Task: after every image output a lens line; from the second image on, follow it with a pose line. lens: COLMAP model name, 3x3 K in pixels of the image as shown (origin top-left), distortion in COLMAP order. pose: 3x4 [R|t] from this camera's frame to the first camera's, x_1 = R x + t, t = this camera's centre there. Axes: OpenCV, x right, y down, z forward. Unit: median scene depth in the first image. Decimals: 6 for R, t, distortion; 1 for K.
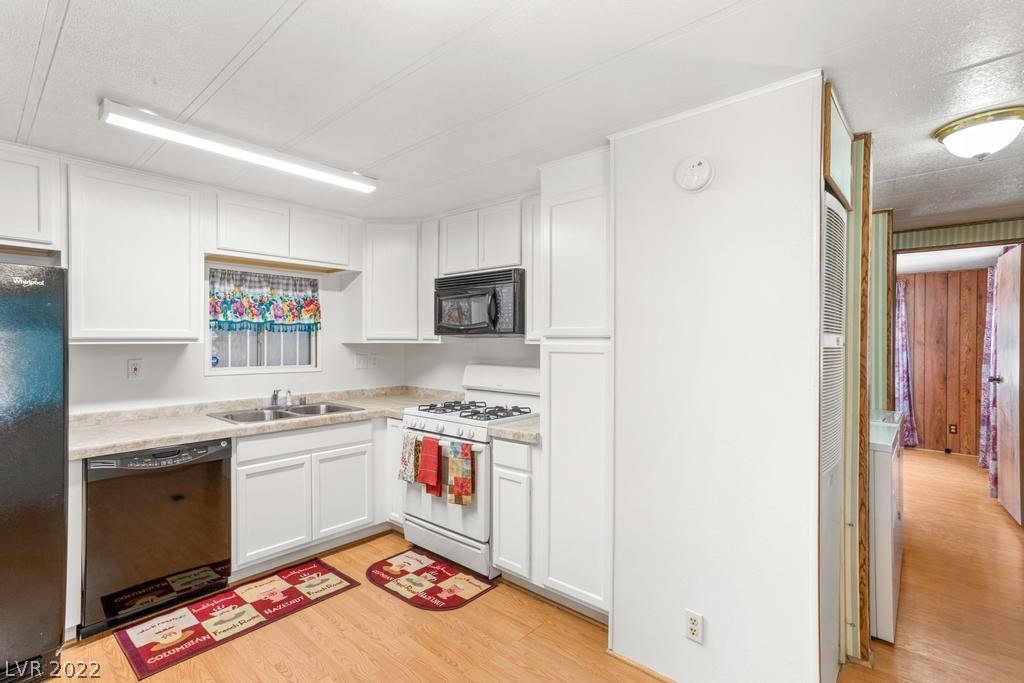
lens RADIAL K [[487.4, 0, 501.5], [0, 487.4, 343.2], [0, 0, 1]] dist [-0.032080, 0.034035]
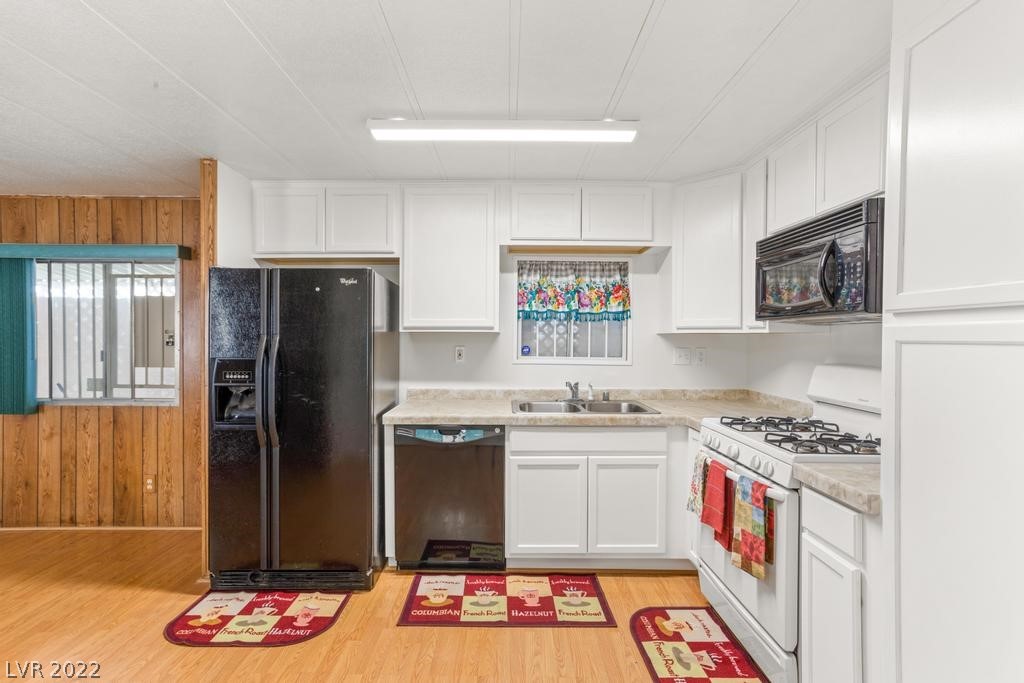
lens RADIAL K [[487.4, 0, 498.4], [0, 487.4, 341.8], [0, 0, 1]] dist [-0.032080, 0.034035]
pose [[0.659871, 0.009727, -0.751316, 0.180518], [-0.008233, 0.999950, 0.005715, 0.016296], [0.751334, 0.002414, 0.659917, 0.309558]]
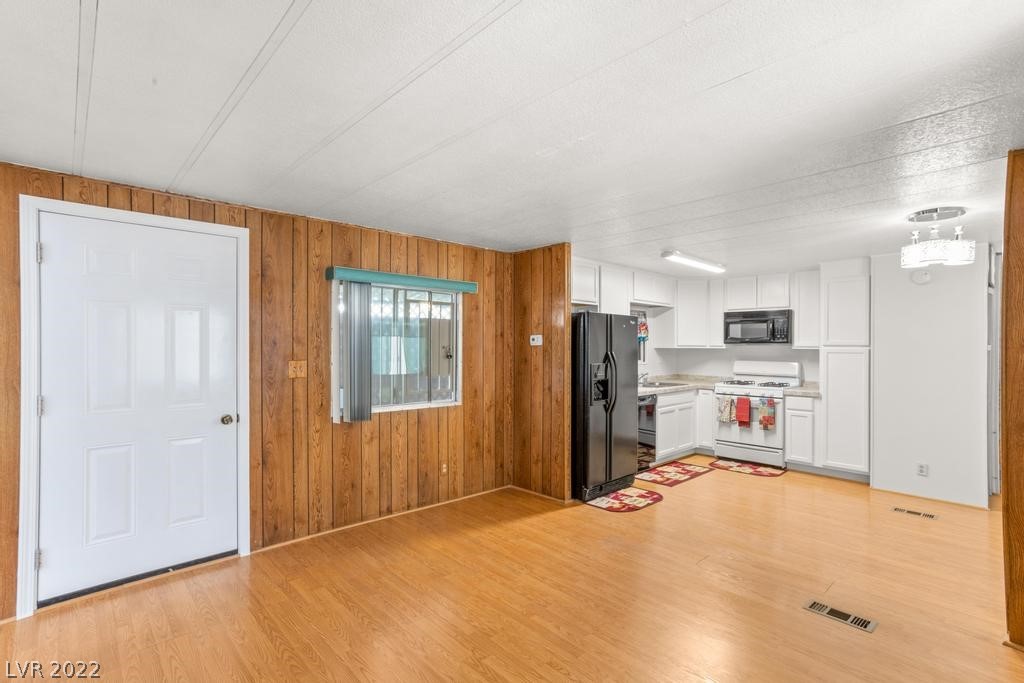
lens RADIAL K [[487.4, 0, 502.4], [0, 487.4, 346.2], [0, 0, 1]] dist [-0.032080, 0.034035]
pose [[0.995612, 0.003916, -0.093493, -0.969054], [-0.004597, 0.999964, -0.007067, 0.010871], [0.093462, 0.007466, 0.995595, -1.059286]]
